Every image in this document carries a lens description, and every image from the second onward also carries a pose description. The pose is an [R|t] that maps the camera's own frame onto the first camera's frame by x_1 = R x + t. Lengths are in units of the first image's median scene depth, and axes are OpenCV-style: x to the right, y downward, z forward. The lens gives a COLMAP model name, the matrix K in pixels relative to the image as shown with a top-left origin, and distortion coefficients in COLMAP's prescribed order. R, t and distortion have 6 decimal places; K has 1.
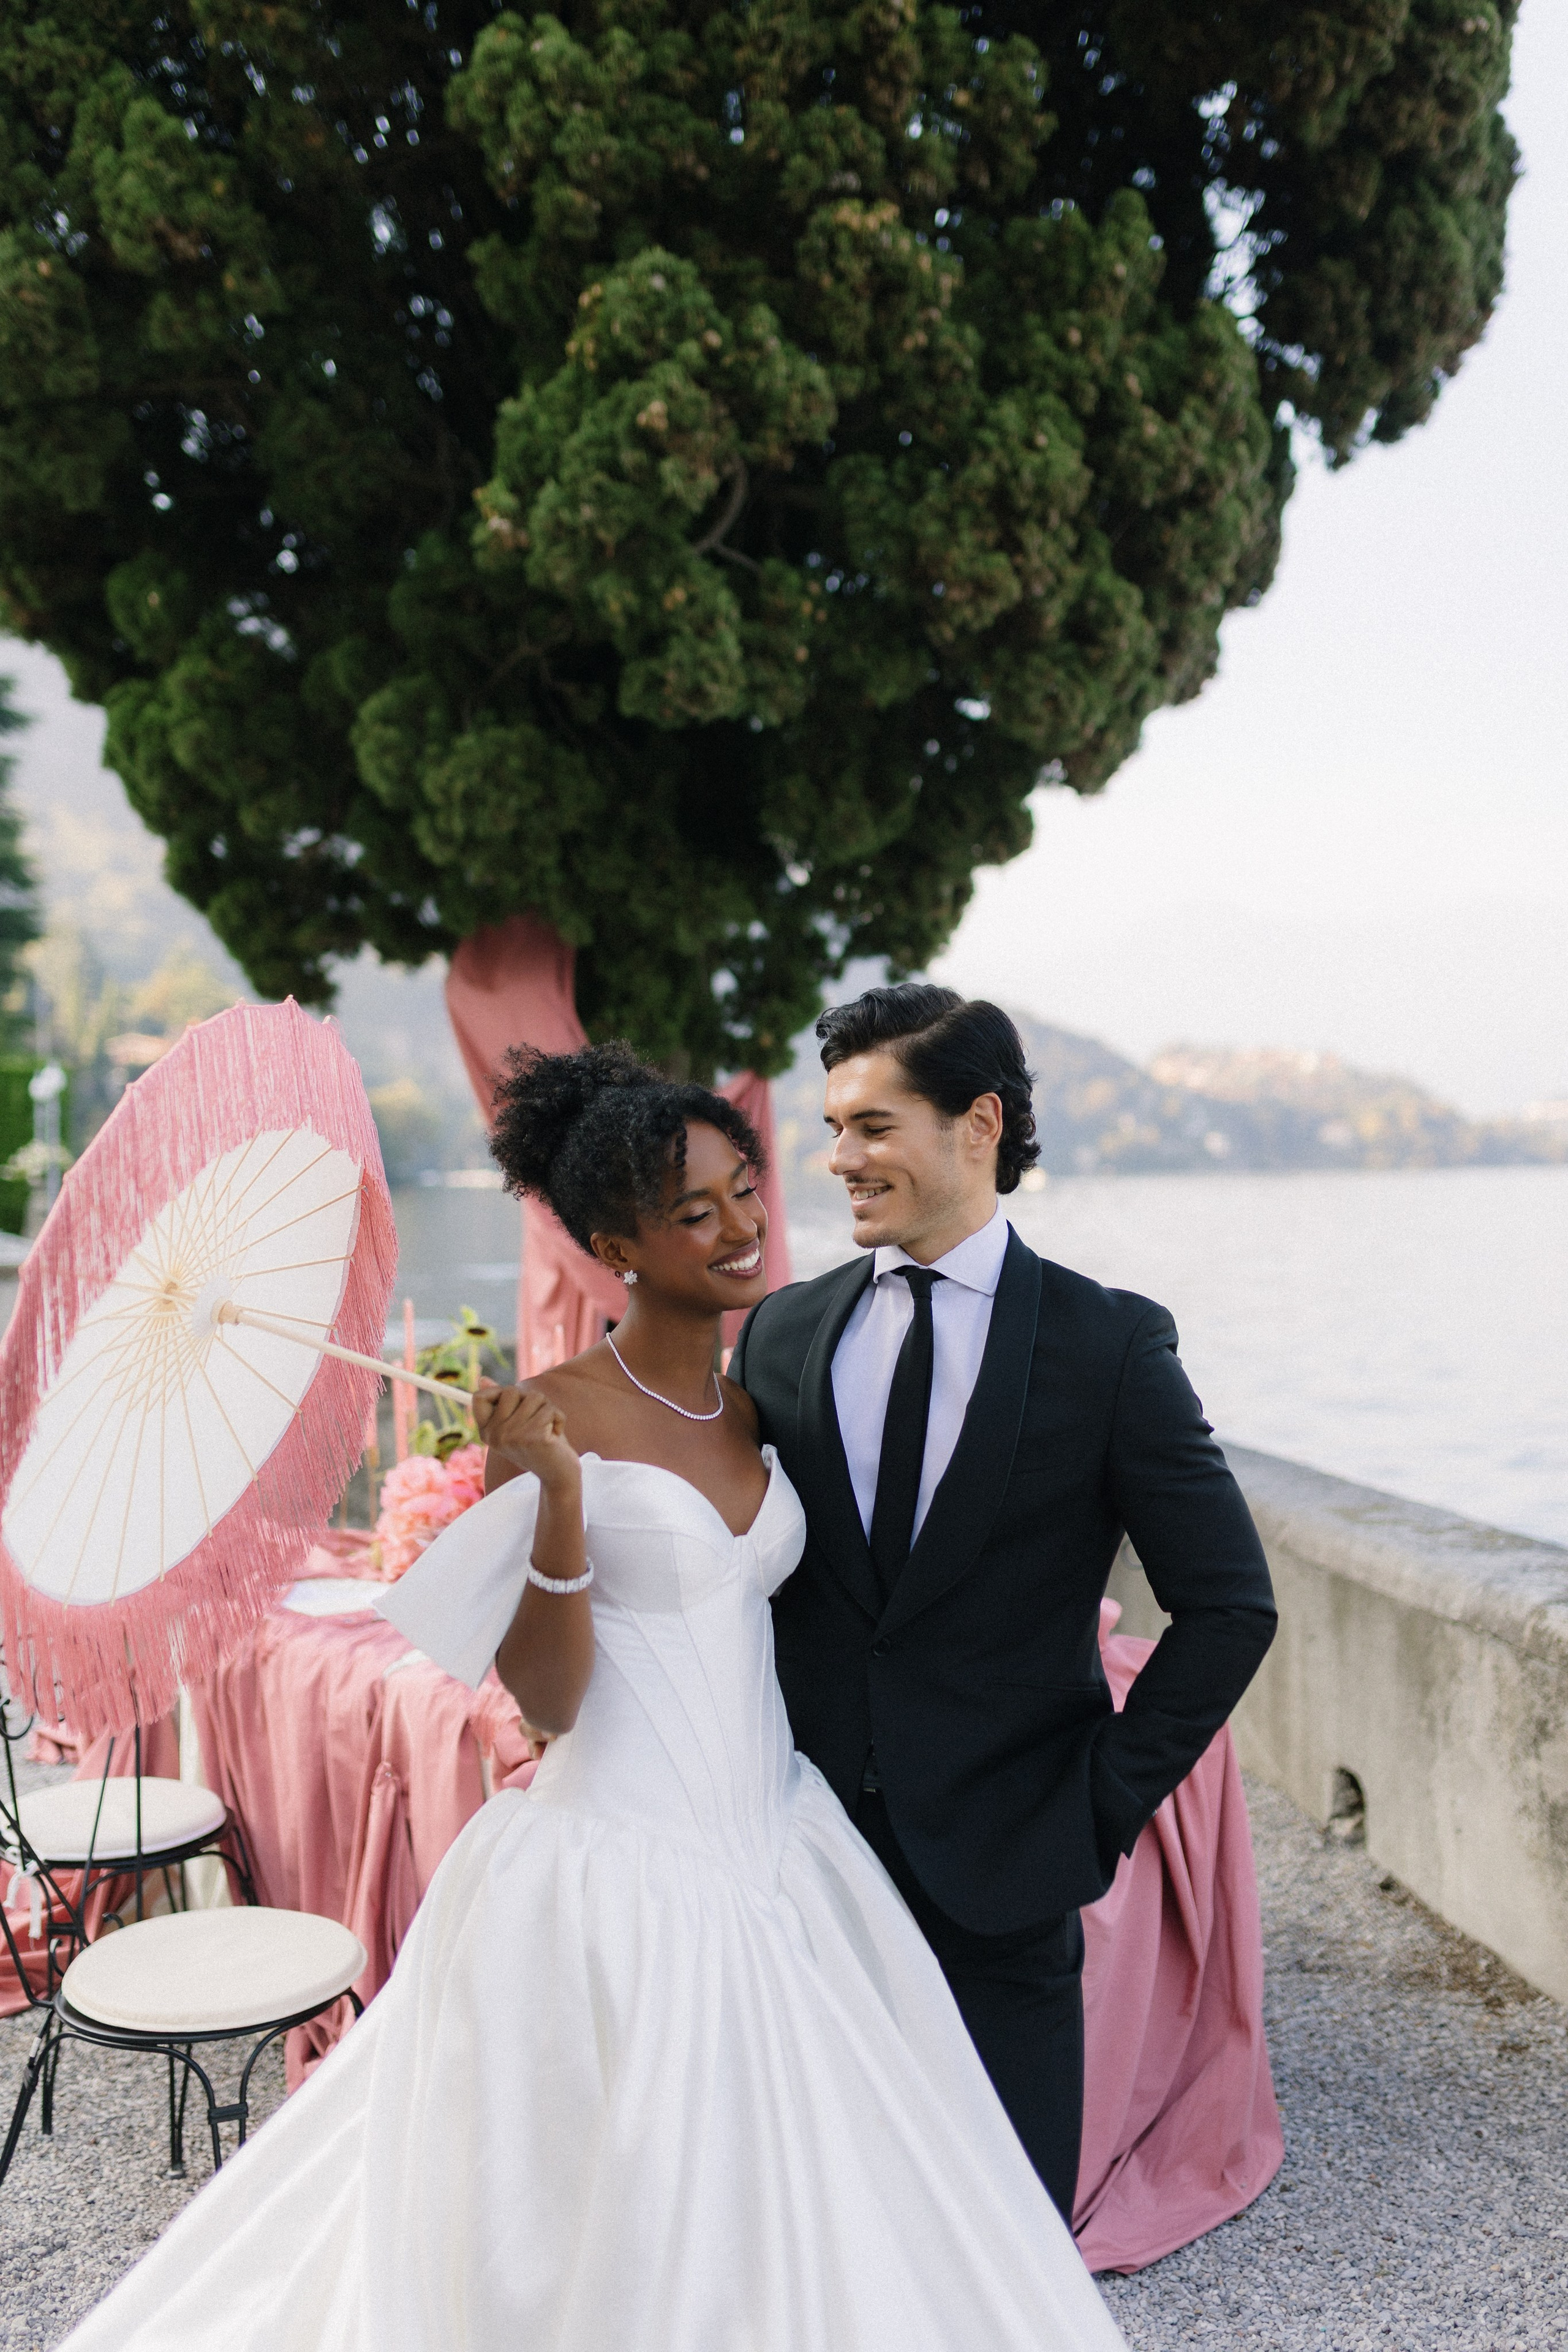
lens RADIAL K [[2229.5, 0, 799.0], [0, 2229.5, 1171.1], [0, 0, 1]] dist [0.001203, 0.000000]
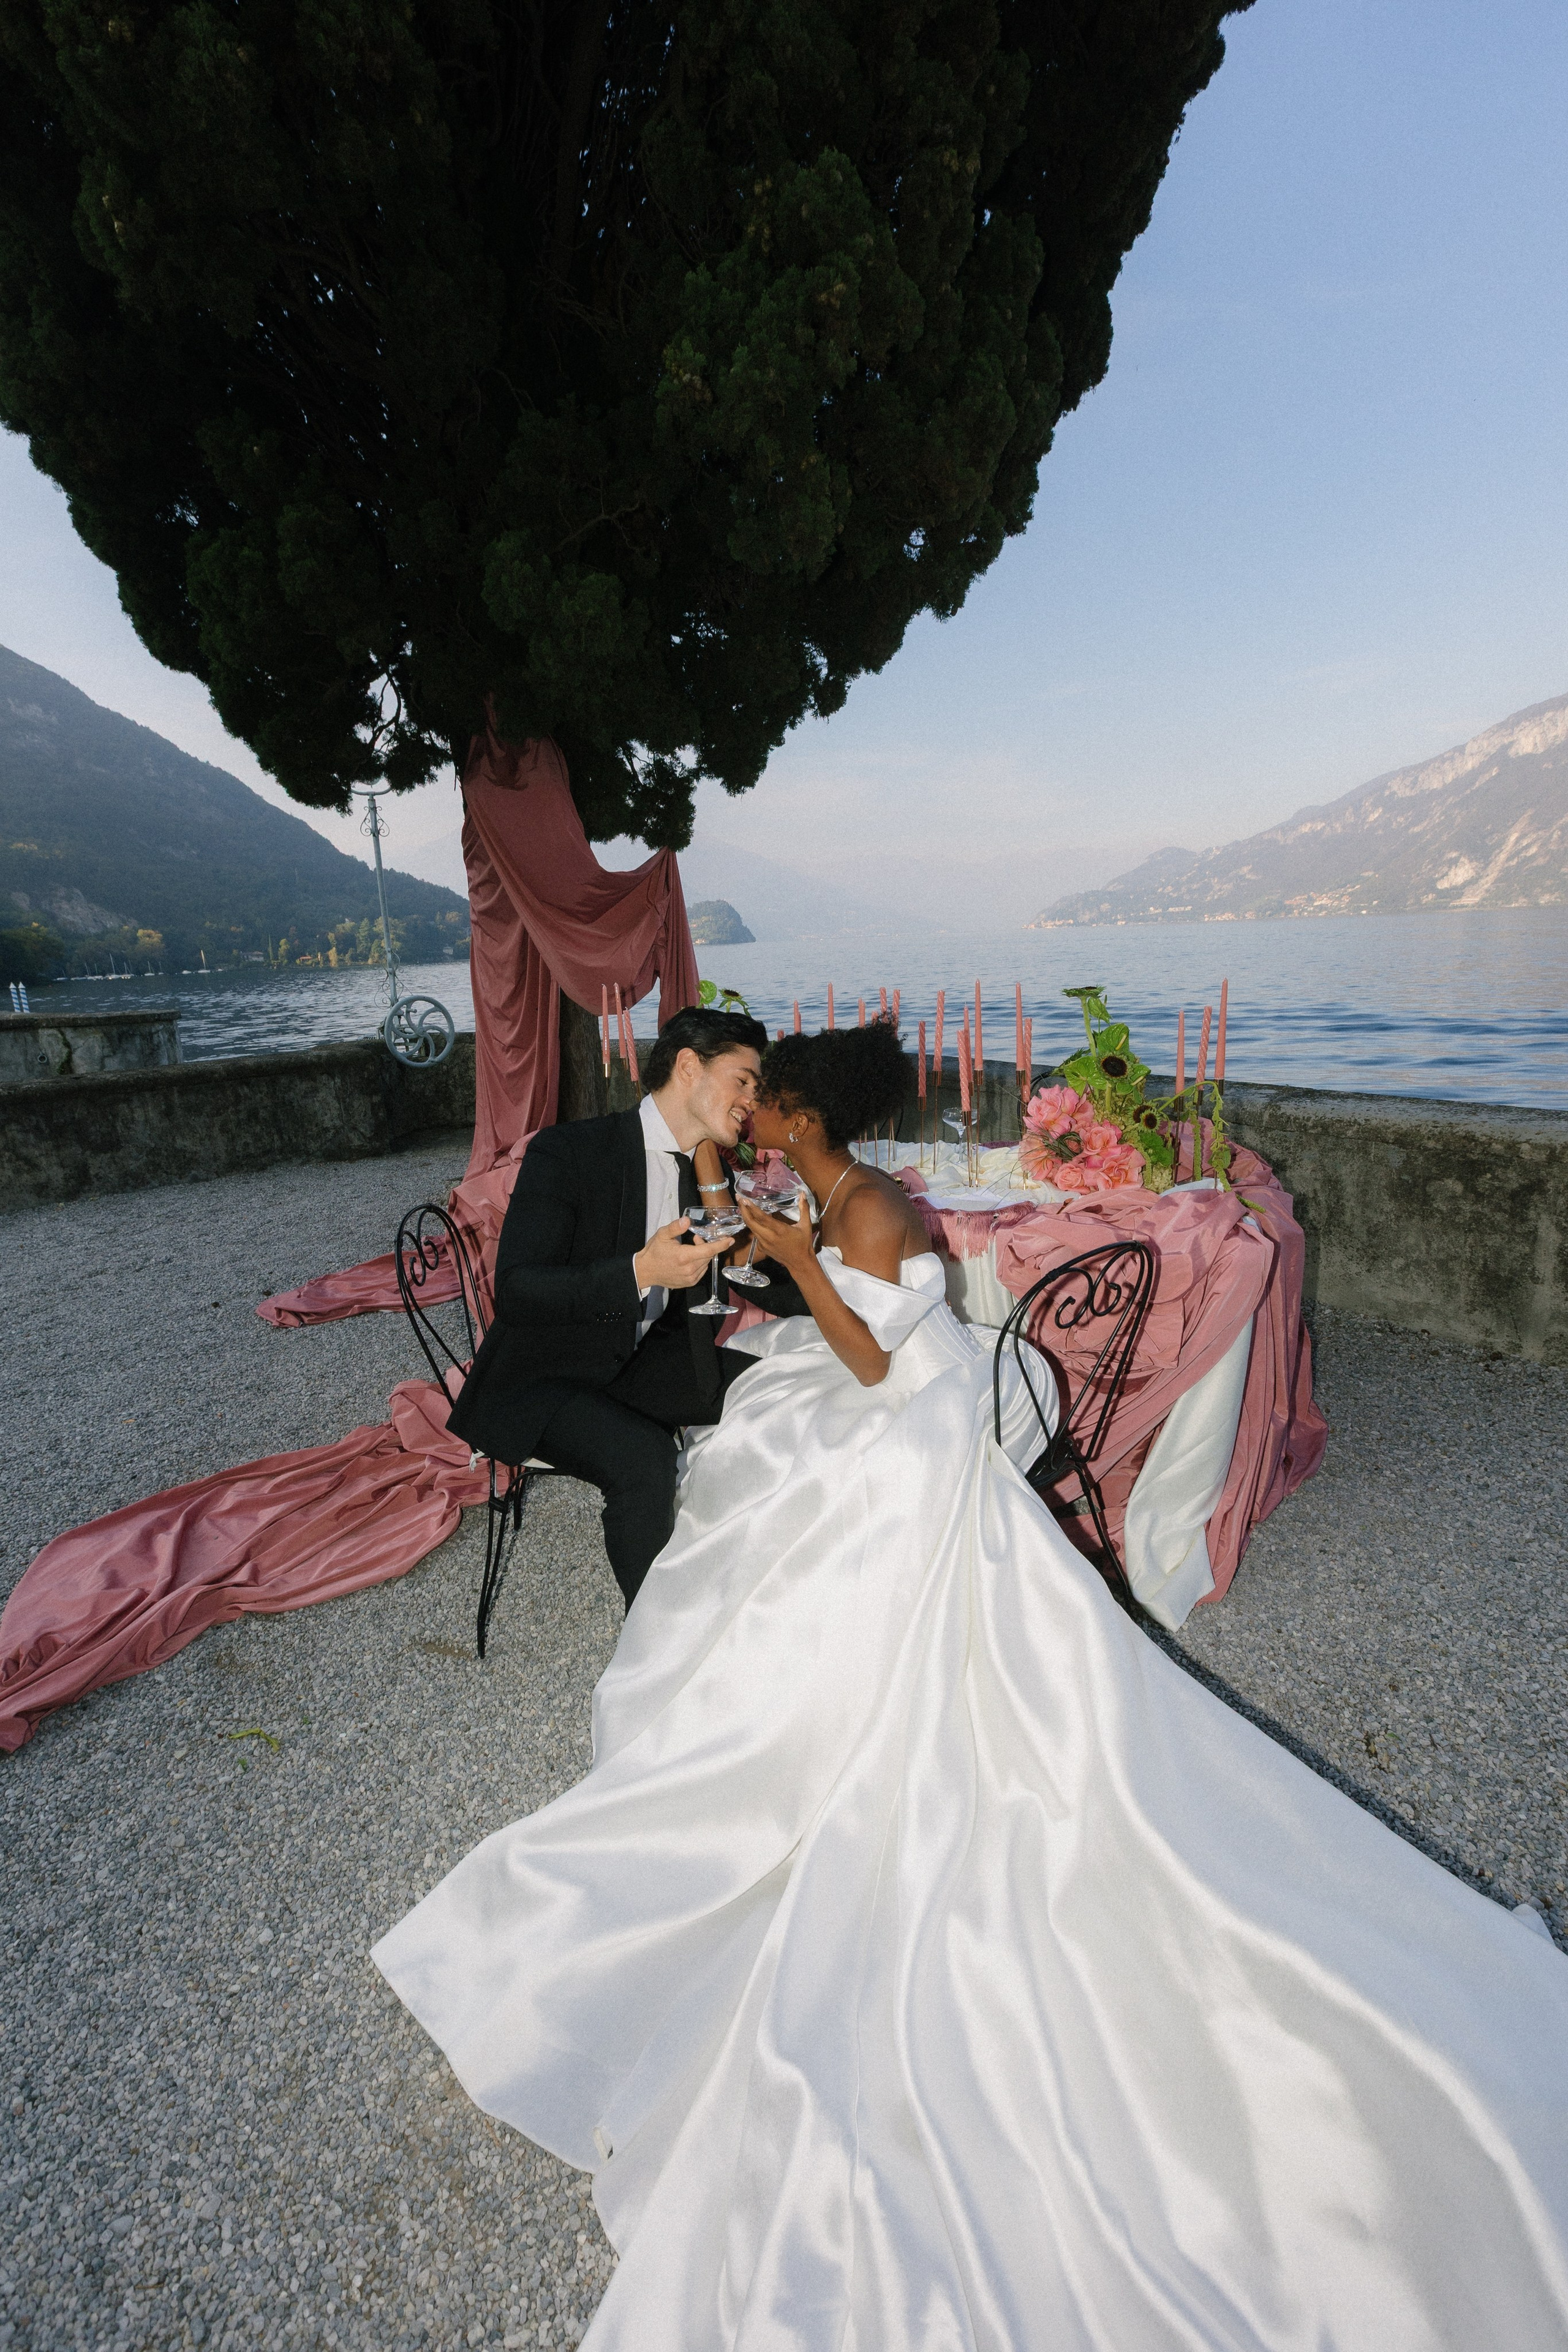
lens RADIAL K [[1043.6, 0, 786.9], [0, 1043.6, 1182.7], [0, 0, 1]] dist [0.001498, -0.000663]
pose [[0.904282, -0.131066, 0.406319, -0.393923], [0.041337, 0.974119, 0.222224, 0.039696], [-0.424929, -0.184157, 0.886297, 0.333777]]
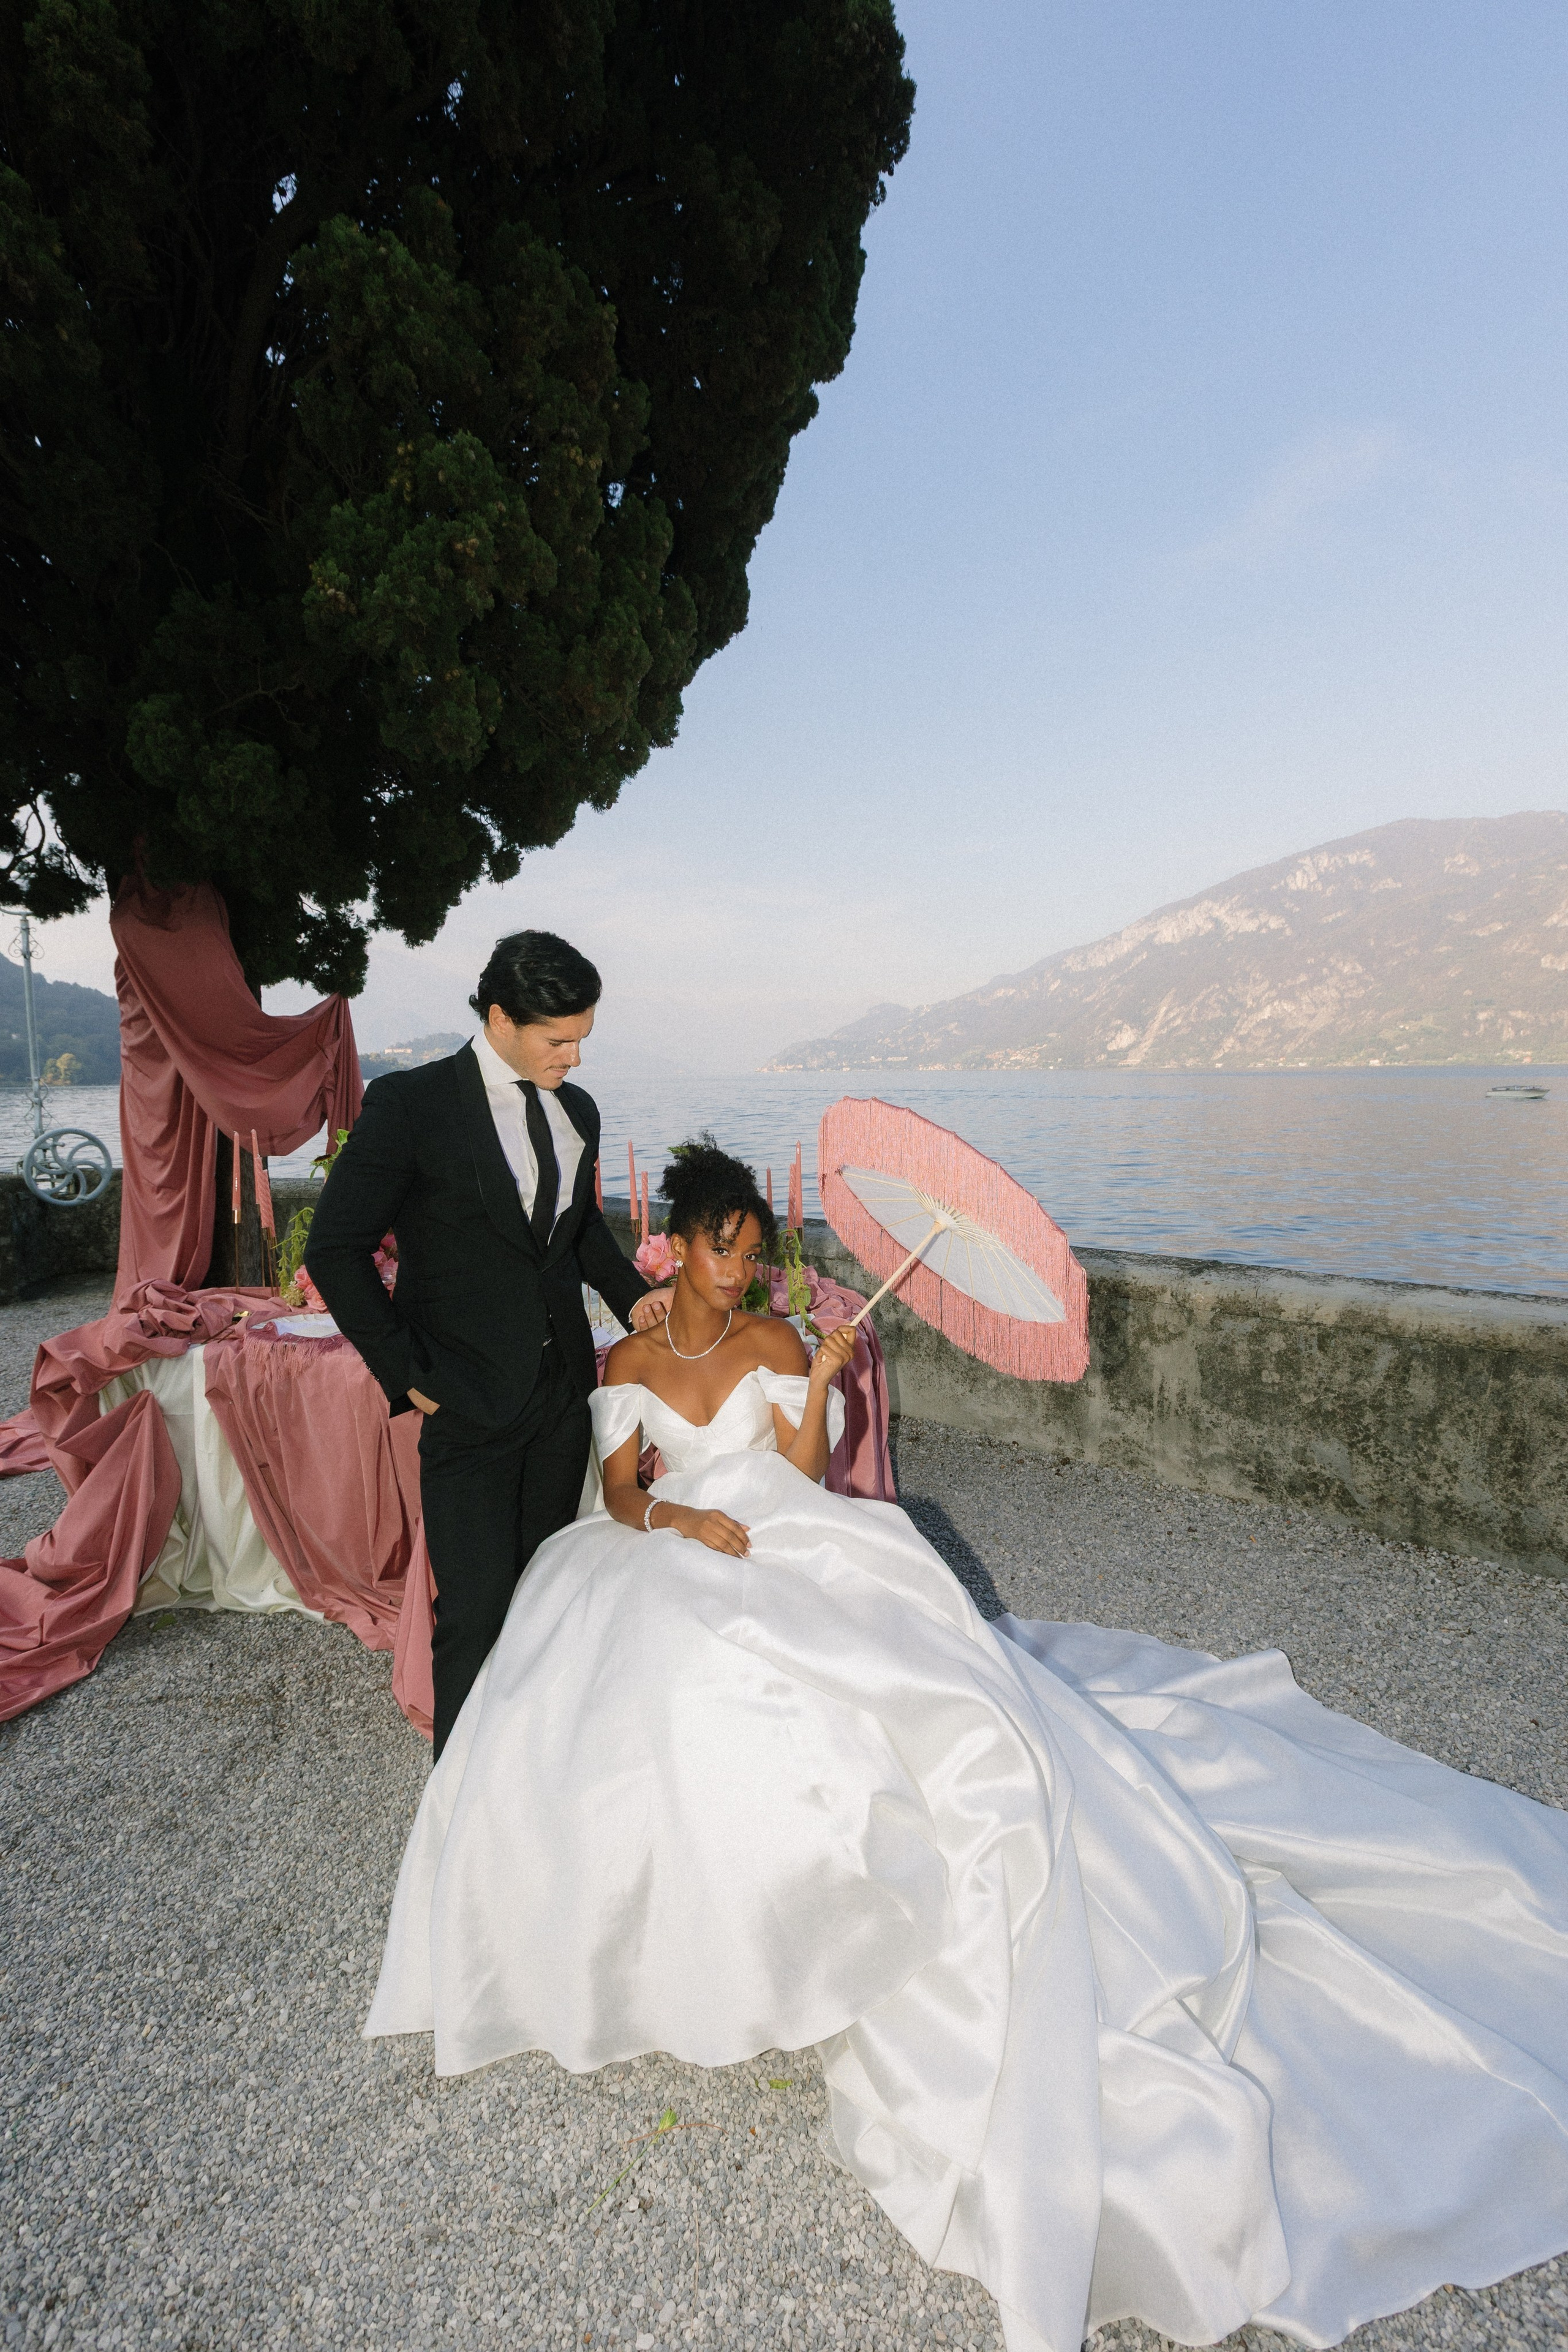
lens RADIAL K [[1043.6, 0, 789.2], [0, 1043.6, 1183.7], [0, 0, 1]] dist [0.001498, -0.000663]
pose [[0.773707, -0.070802, 0.629575, -0.358944], [0.008194, 0.994771, 0.101802, 0.027298], [-0.633490, -0.073606, 0.770242, 0.253755]]
